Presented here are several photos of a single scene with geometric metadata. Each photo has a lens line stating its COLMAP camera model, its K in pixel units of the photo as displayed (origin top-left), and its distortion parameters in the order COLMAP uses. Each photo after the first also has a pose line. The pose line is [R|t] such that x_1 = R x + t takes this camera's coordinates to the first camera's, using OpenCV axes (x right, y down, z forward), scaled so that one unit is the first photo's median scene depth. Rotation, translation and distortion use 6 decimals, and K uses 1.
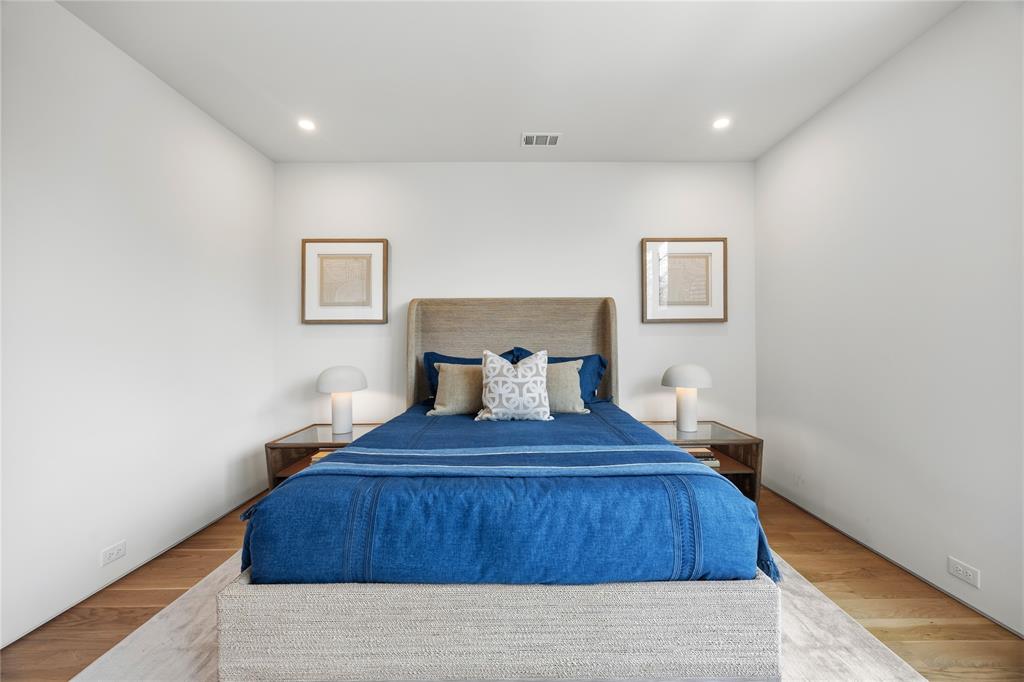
lens RADIAL K [[389.8, 0, 516.6], [0, 389.8, 342.6], [0, 0, 1]] dist [-0.002068, 0.000372]
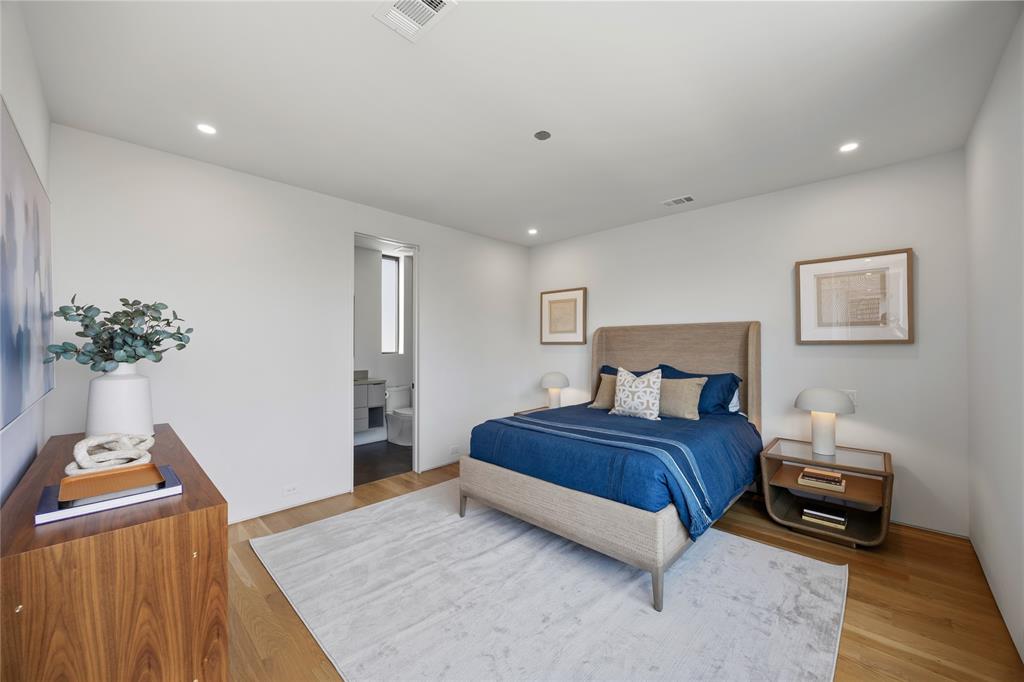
lens RADIAL K [[389.8, 0, 516.6], [0, 389.8, 342.6], [0, 0, 1]] dist [-0.002068, 0.000372]
pose [[0.726079, -0.000716, -0.687611, 0.576644], [0.002287, 0.999996, 0.001374, -0.068041], [0.687608, -0.002570, 0.726078, -0.293127]]
